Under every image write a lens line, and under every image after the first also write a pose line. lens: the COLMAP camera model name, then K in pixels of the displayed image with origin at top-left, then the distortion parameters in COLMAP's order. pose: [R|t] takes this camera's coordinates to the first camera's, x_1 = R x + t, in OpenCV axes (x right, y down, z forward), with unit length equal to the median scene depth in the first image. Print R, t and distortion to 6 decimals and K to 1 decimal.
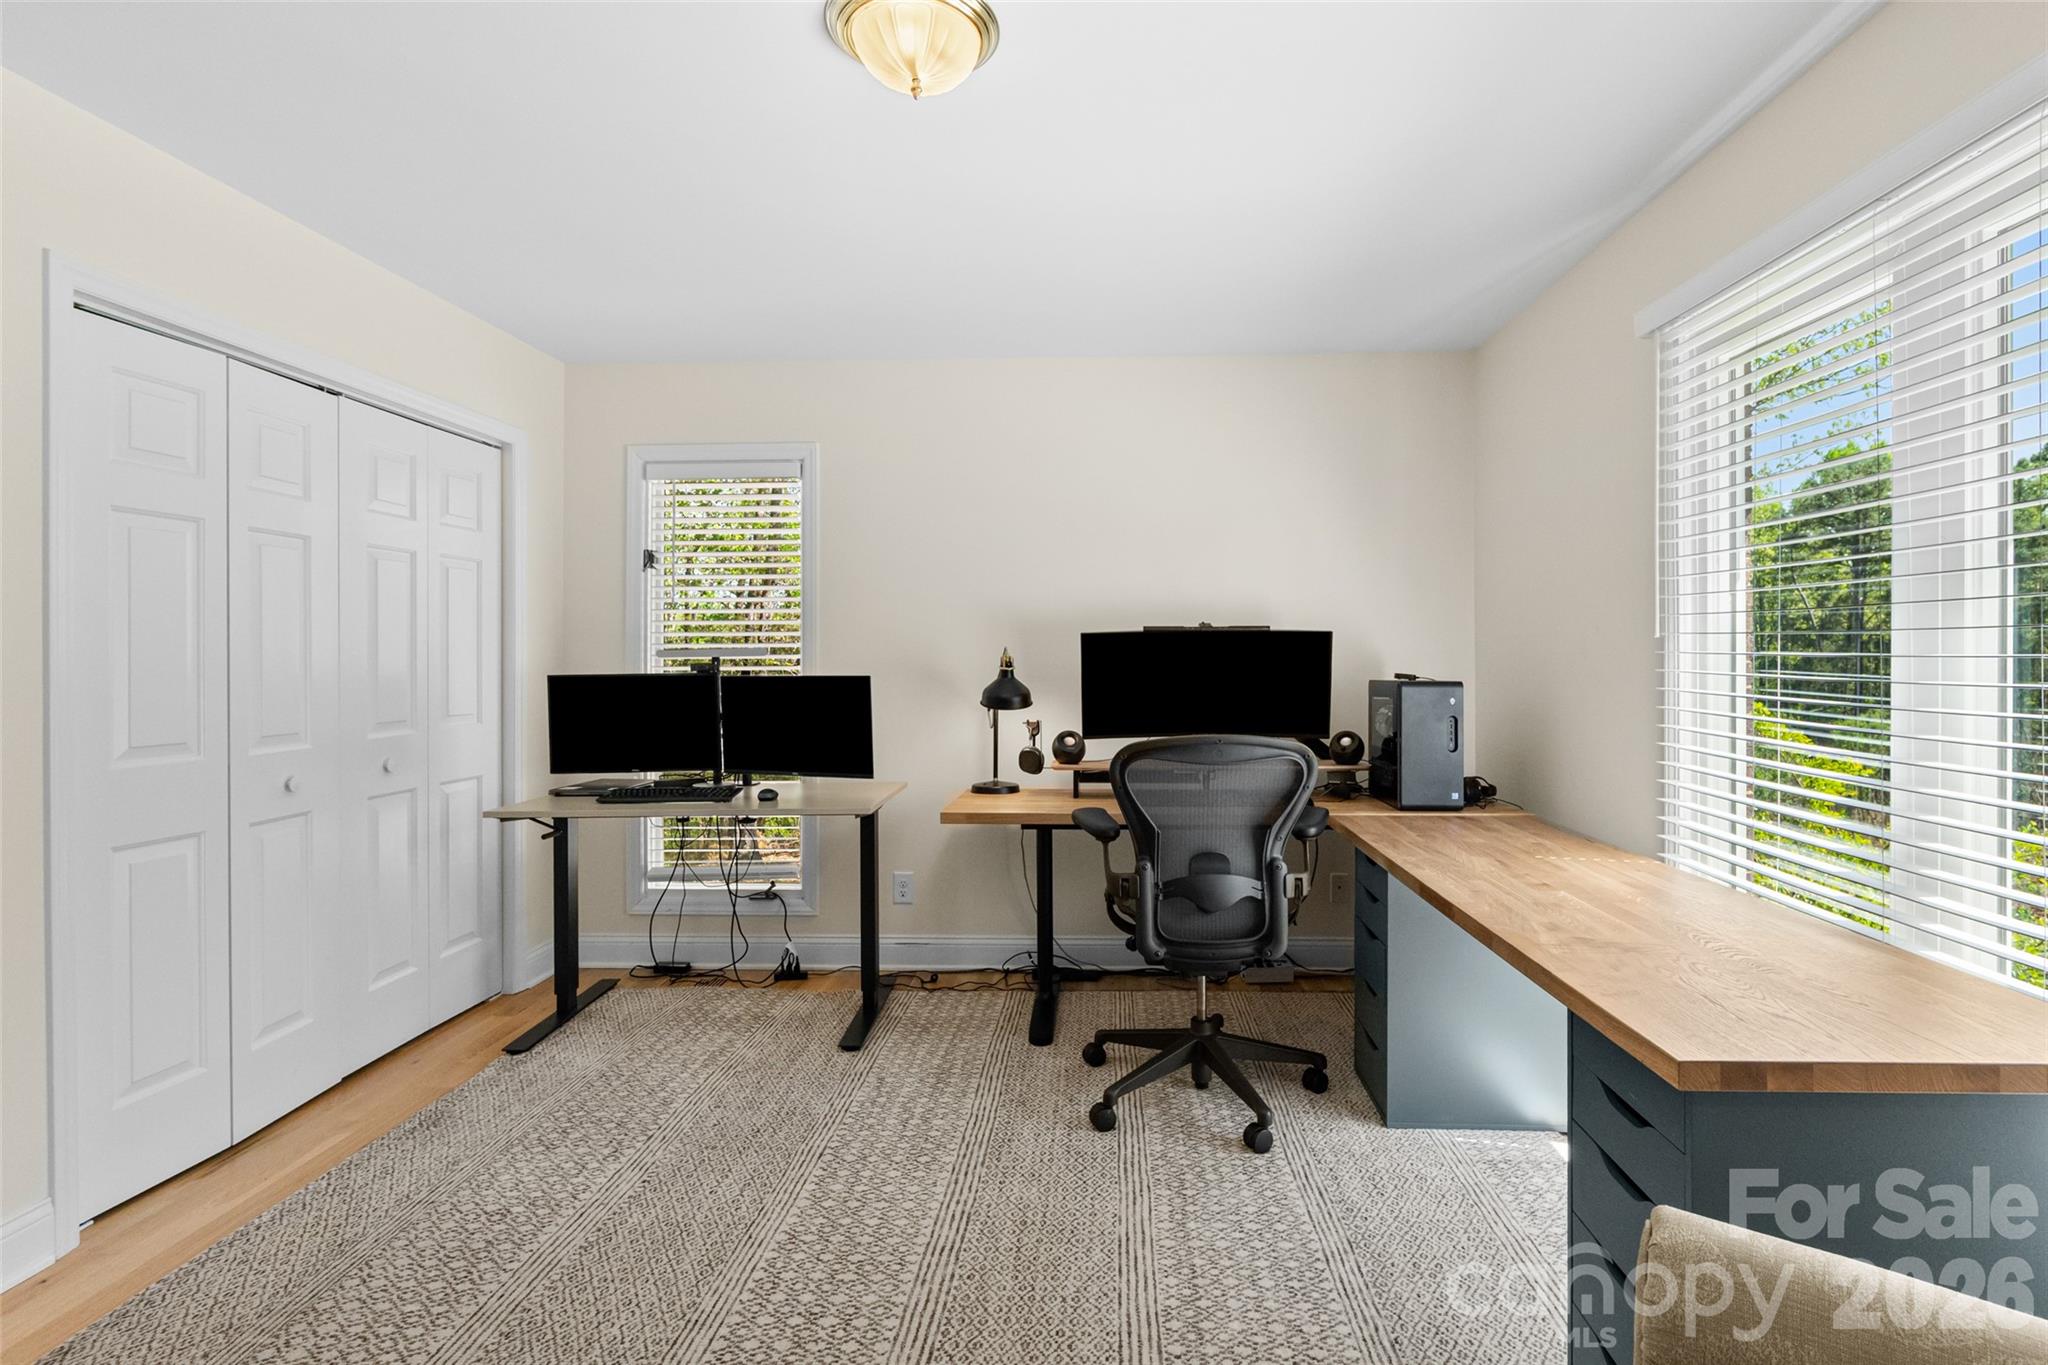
lens RADIAL K [[951.4, 0, 1036.0], [0, 951.4, 669.2], [0, 0, 1]] dist [-0.008944, 0.001674]
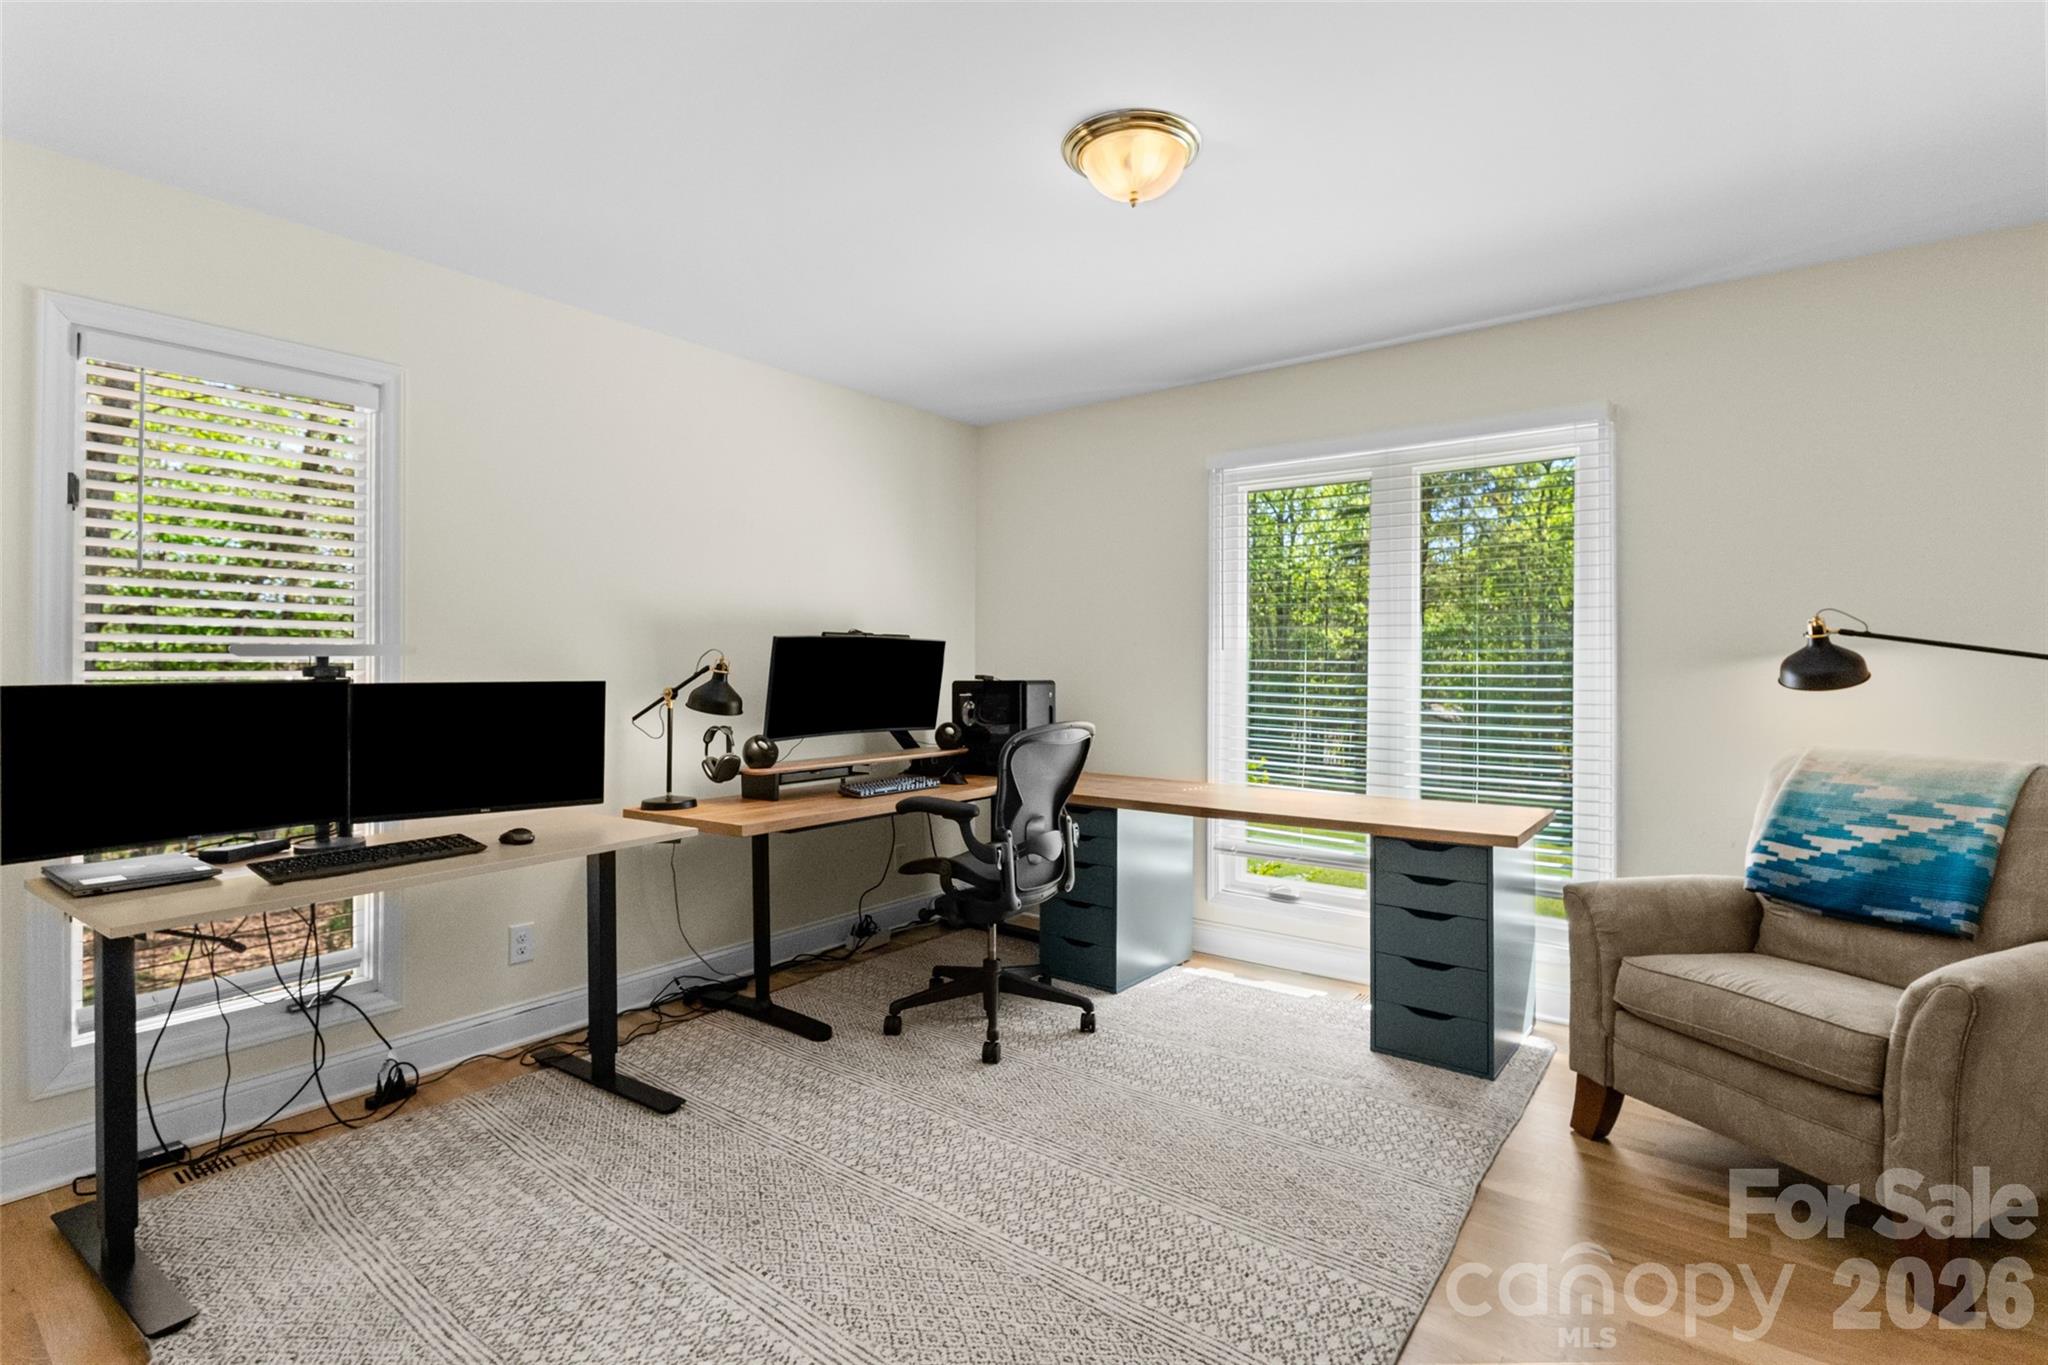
lens RADIAL K [[951.4, 0, 1036.8], [0, 951.4, 669.1], [0, 0, 1]] dist [-0.008944, 0.001674]
pose [[0.579960, -0.000449, 0.814645, -0.623481], [0.004077, 0.999989, -0.002351, -0.000380], [-0.814635, 0.004684, 0.579956, 0.195822]]
